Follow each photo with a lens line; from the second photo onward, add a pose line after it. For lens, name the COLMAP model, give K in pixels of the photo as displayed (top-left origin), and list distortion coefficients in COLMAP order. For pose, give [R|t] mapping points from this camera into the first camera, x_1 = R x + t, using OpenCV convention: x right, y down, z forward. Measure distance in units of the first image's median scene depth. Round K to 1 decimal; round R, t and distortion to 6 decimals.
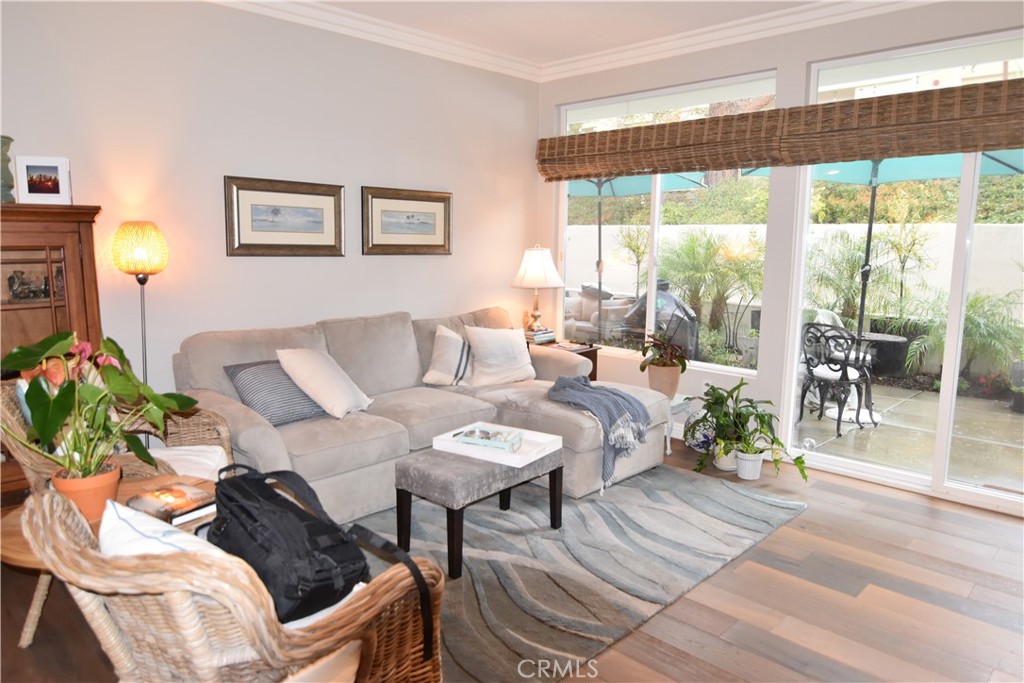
lens RADIAL K [[684.8, 0, 523.9], [0, 684.8, 335.8], [0, 0, 1]] dist [0.007461, -0.022631]
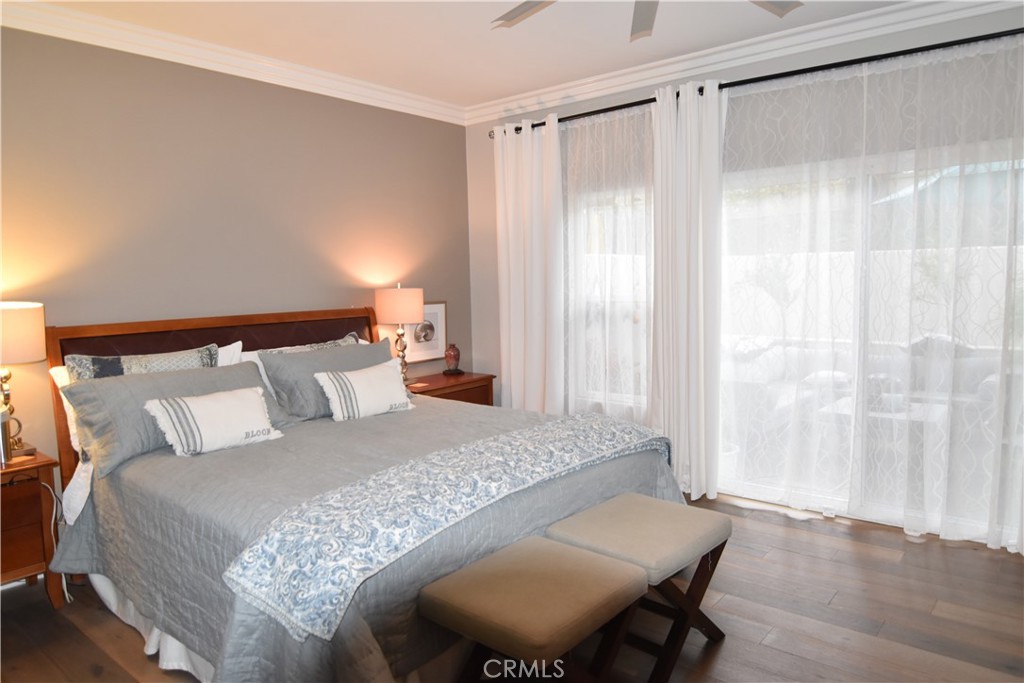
lens RADIAL K [[684.8, 0, 513.8], [0, 684.8, 342.3], [0, 0, 1]] dist [0.007461, -0.022631]
pose [[0.996720, -0.039377, 0.070704, -0.699245], [0.042441, 0.998200, -0.042368, -0.111248], [-0.068908, 0.045229, 0.996597, 0.683820]]
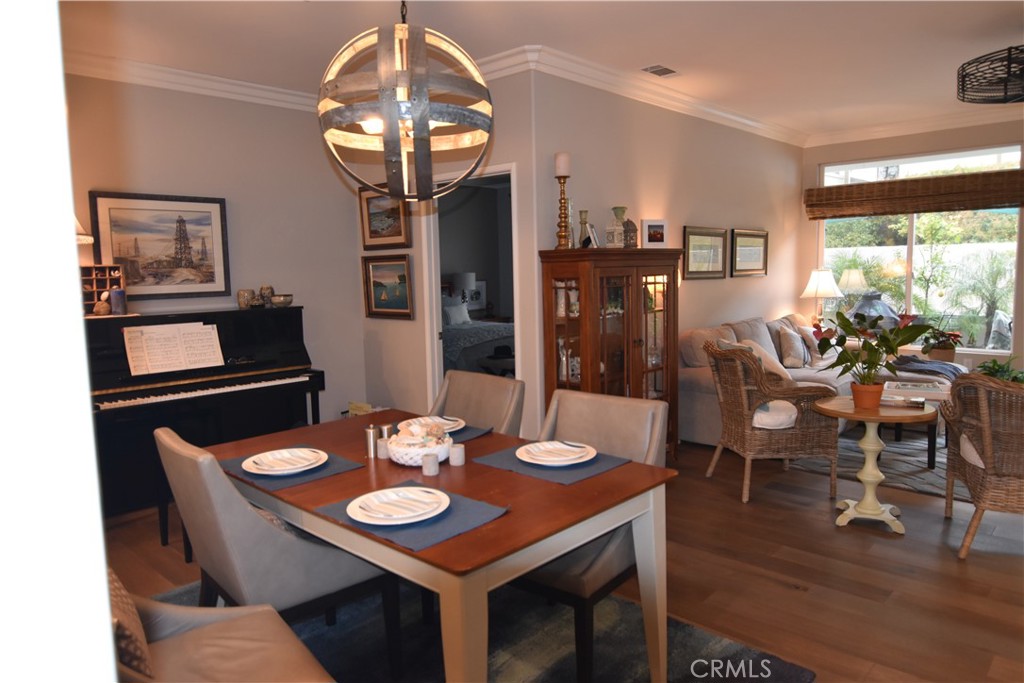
lens RADIAL K [[684.8, 0, 515.4], [0, 684.8, 336.1], [0, 0, 1]] dist [0.007461, -0.022631]
pose [[0.999353, -0.033630, 0.012785, -0.669776], [0.034132, 0.998563, -0.041327, 0.043628], [-0.011377, 0.041737, 0.999064, -0.381049]]
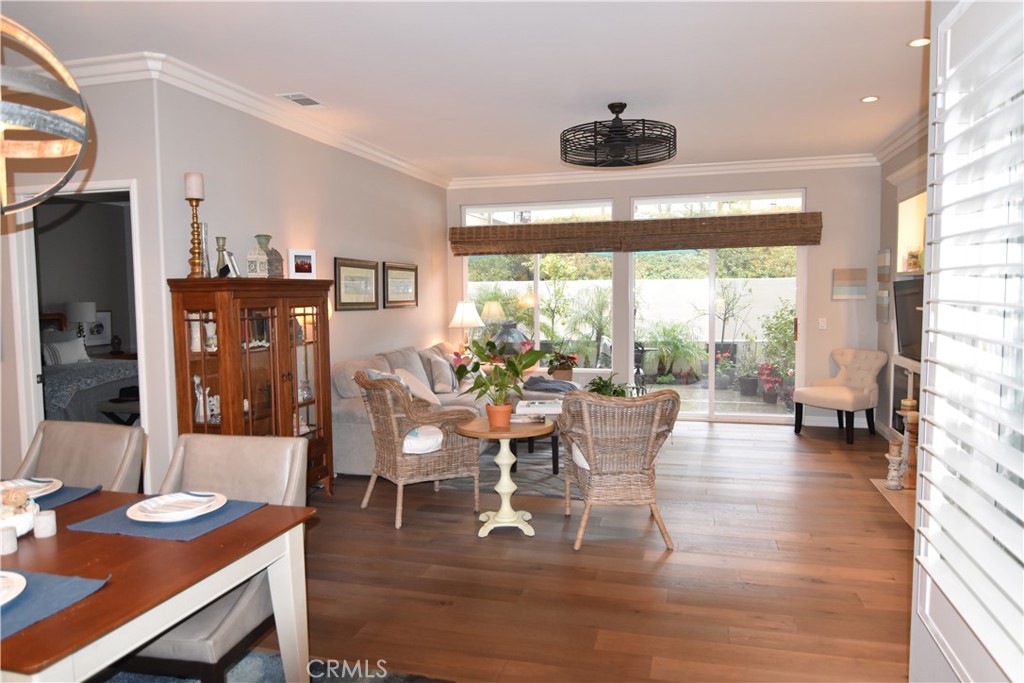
lens RADIAL K [[684.8, 0, 525.6], [0, 684.8, 335.6], [0, 0, 1]] dist [0.007461, -0.022631]
pose [[0.873237, -0.050455, 0.484677, -0.648813], [0.087964, 0.994607, -0.054945, 0.043035], [-0.479291, 0.090614, 0.872966, -0.386909]]
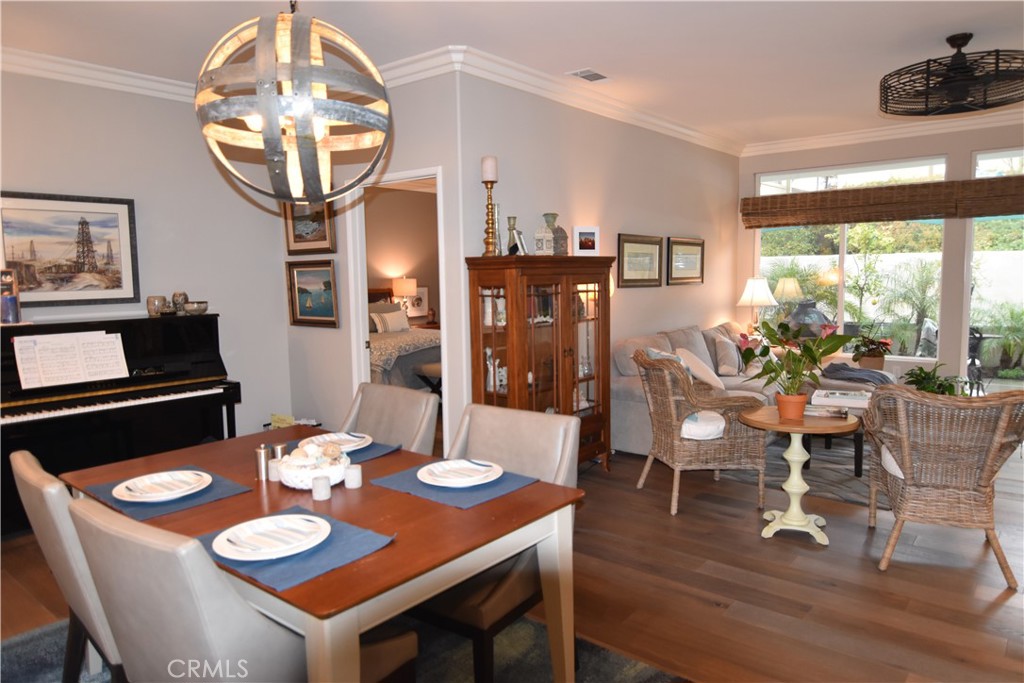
lens RADIAL K [[684.8, 0, 516.8], [0, 684.8, 336.6], [0, 0, 1]] dist [0.007461, -0.022631]
pose [[0.996145, -0.033420, 0.081106, -0.631294], [0.037232, 0.998249, -0.045959, 0.038354], [-0.079428, 0.048801, 0.995645, -0.354668]]
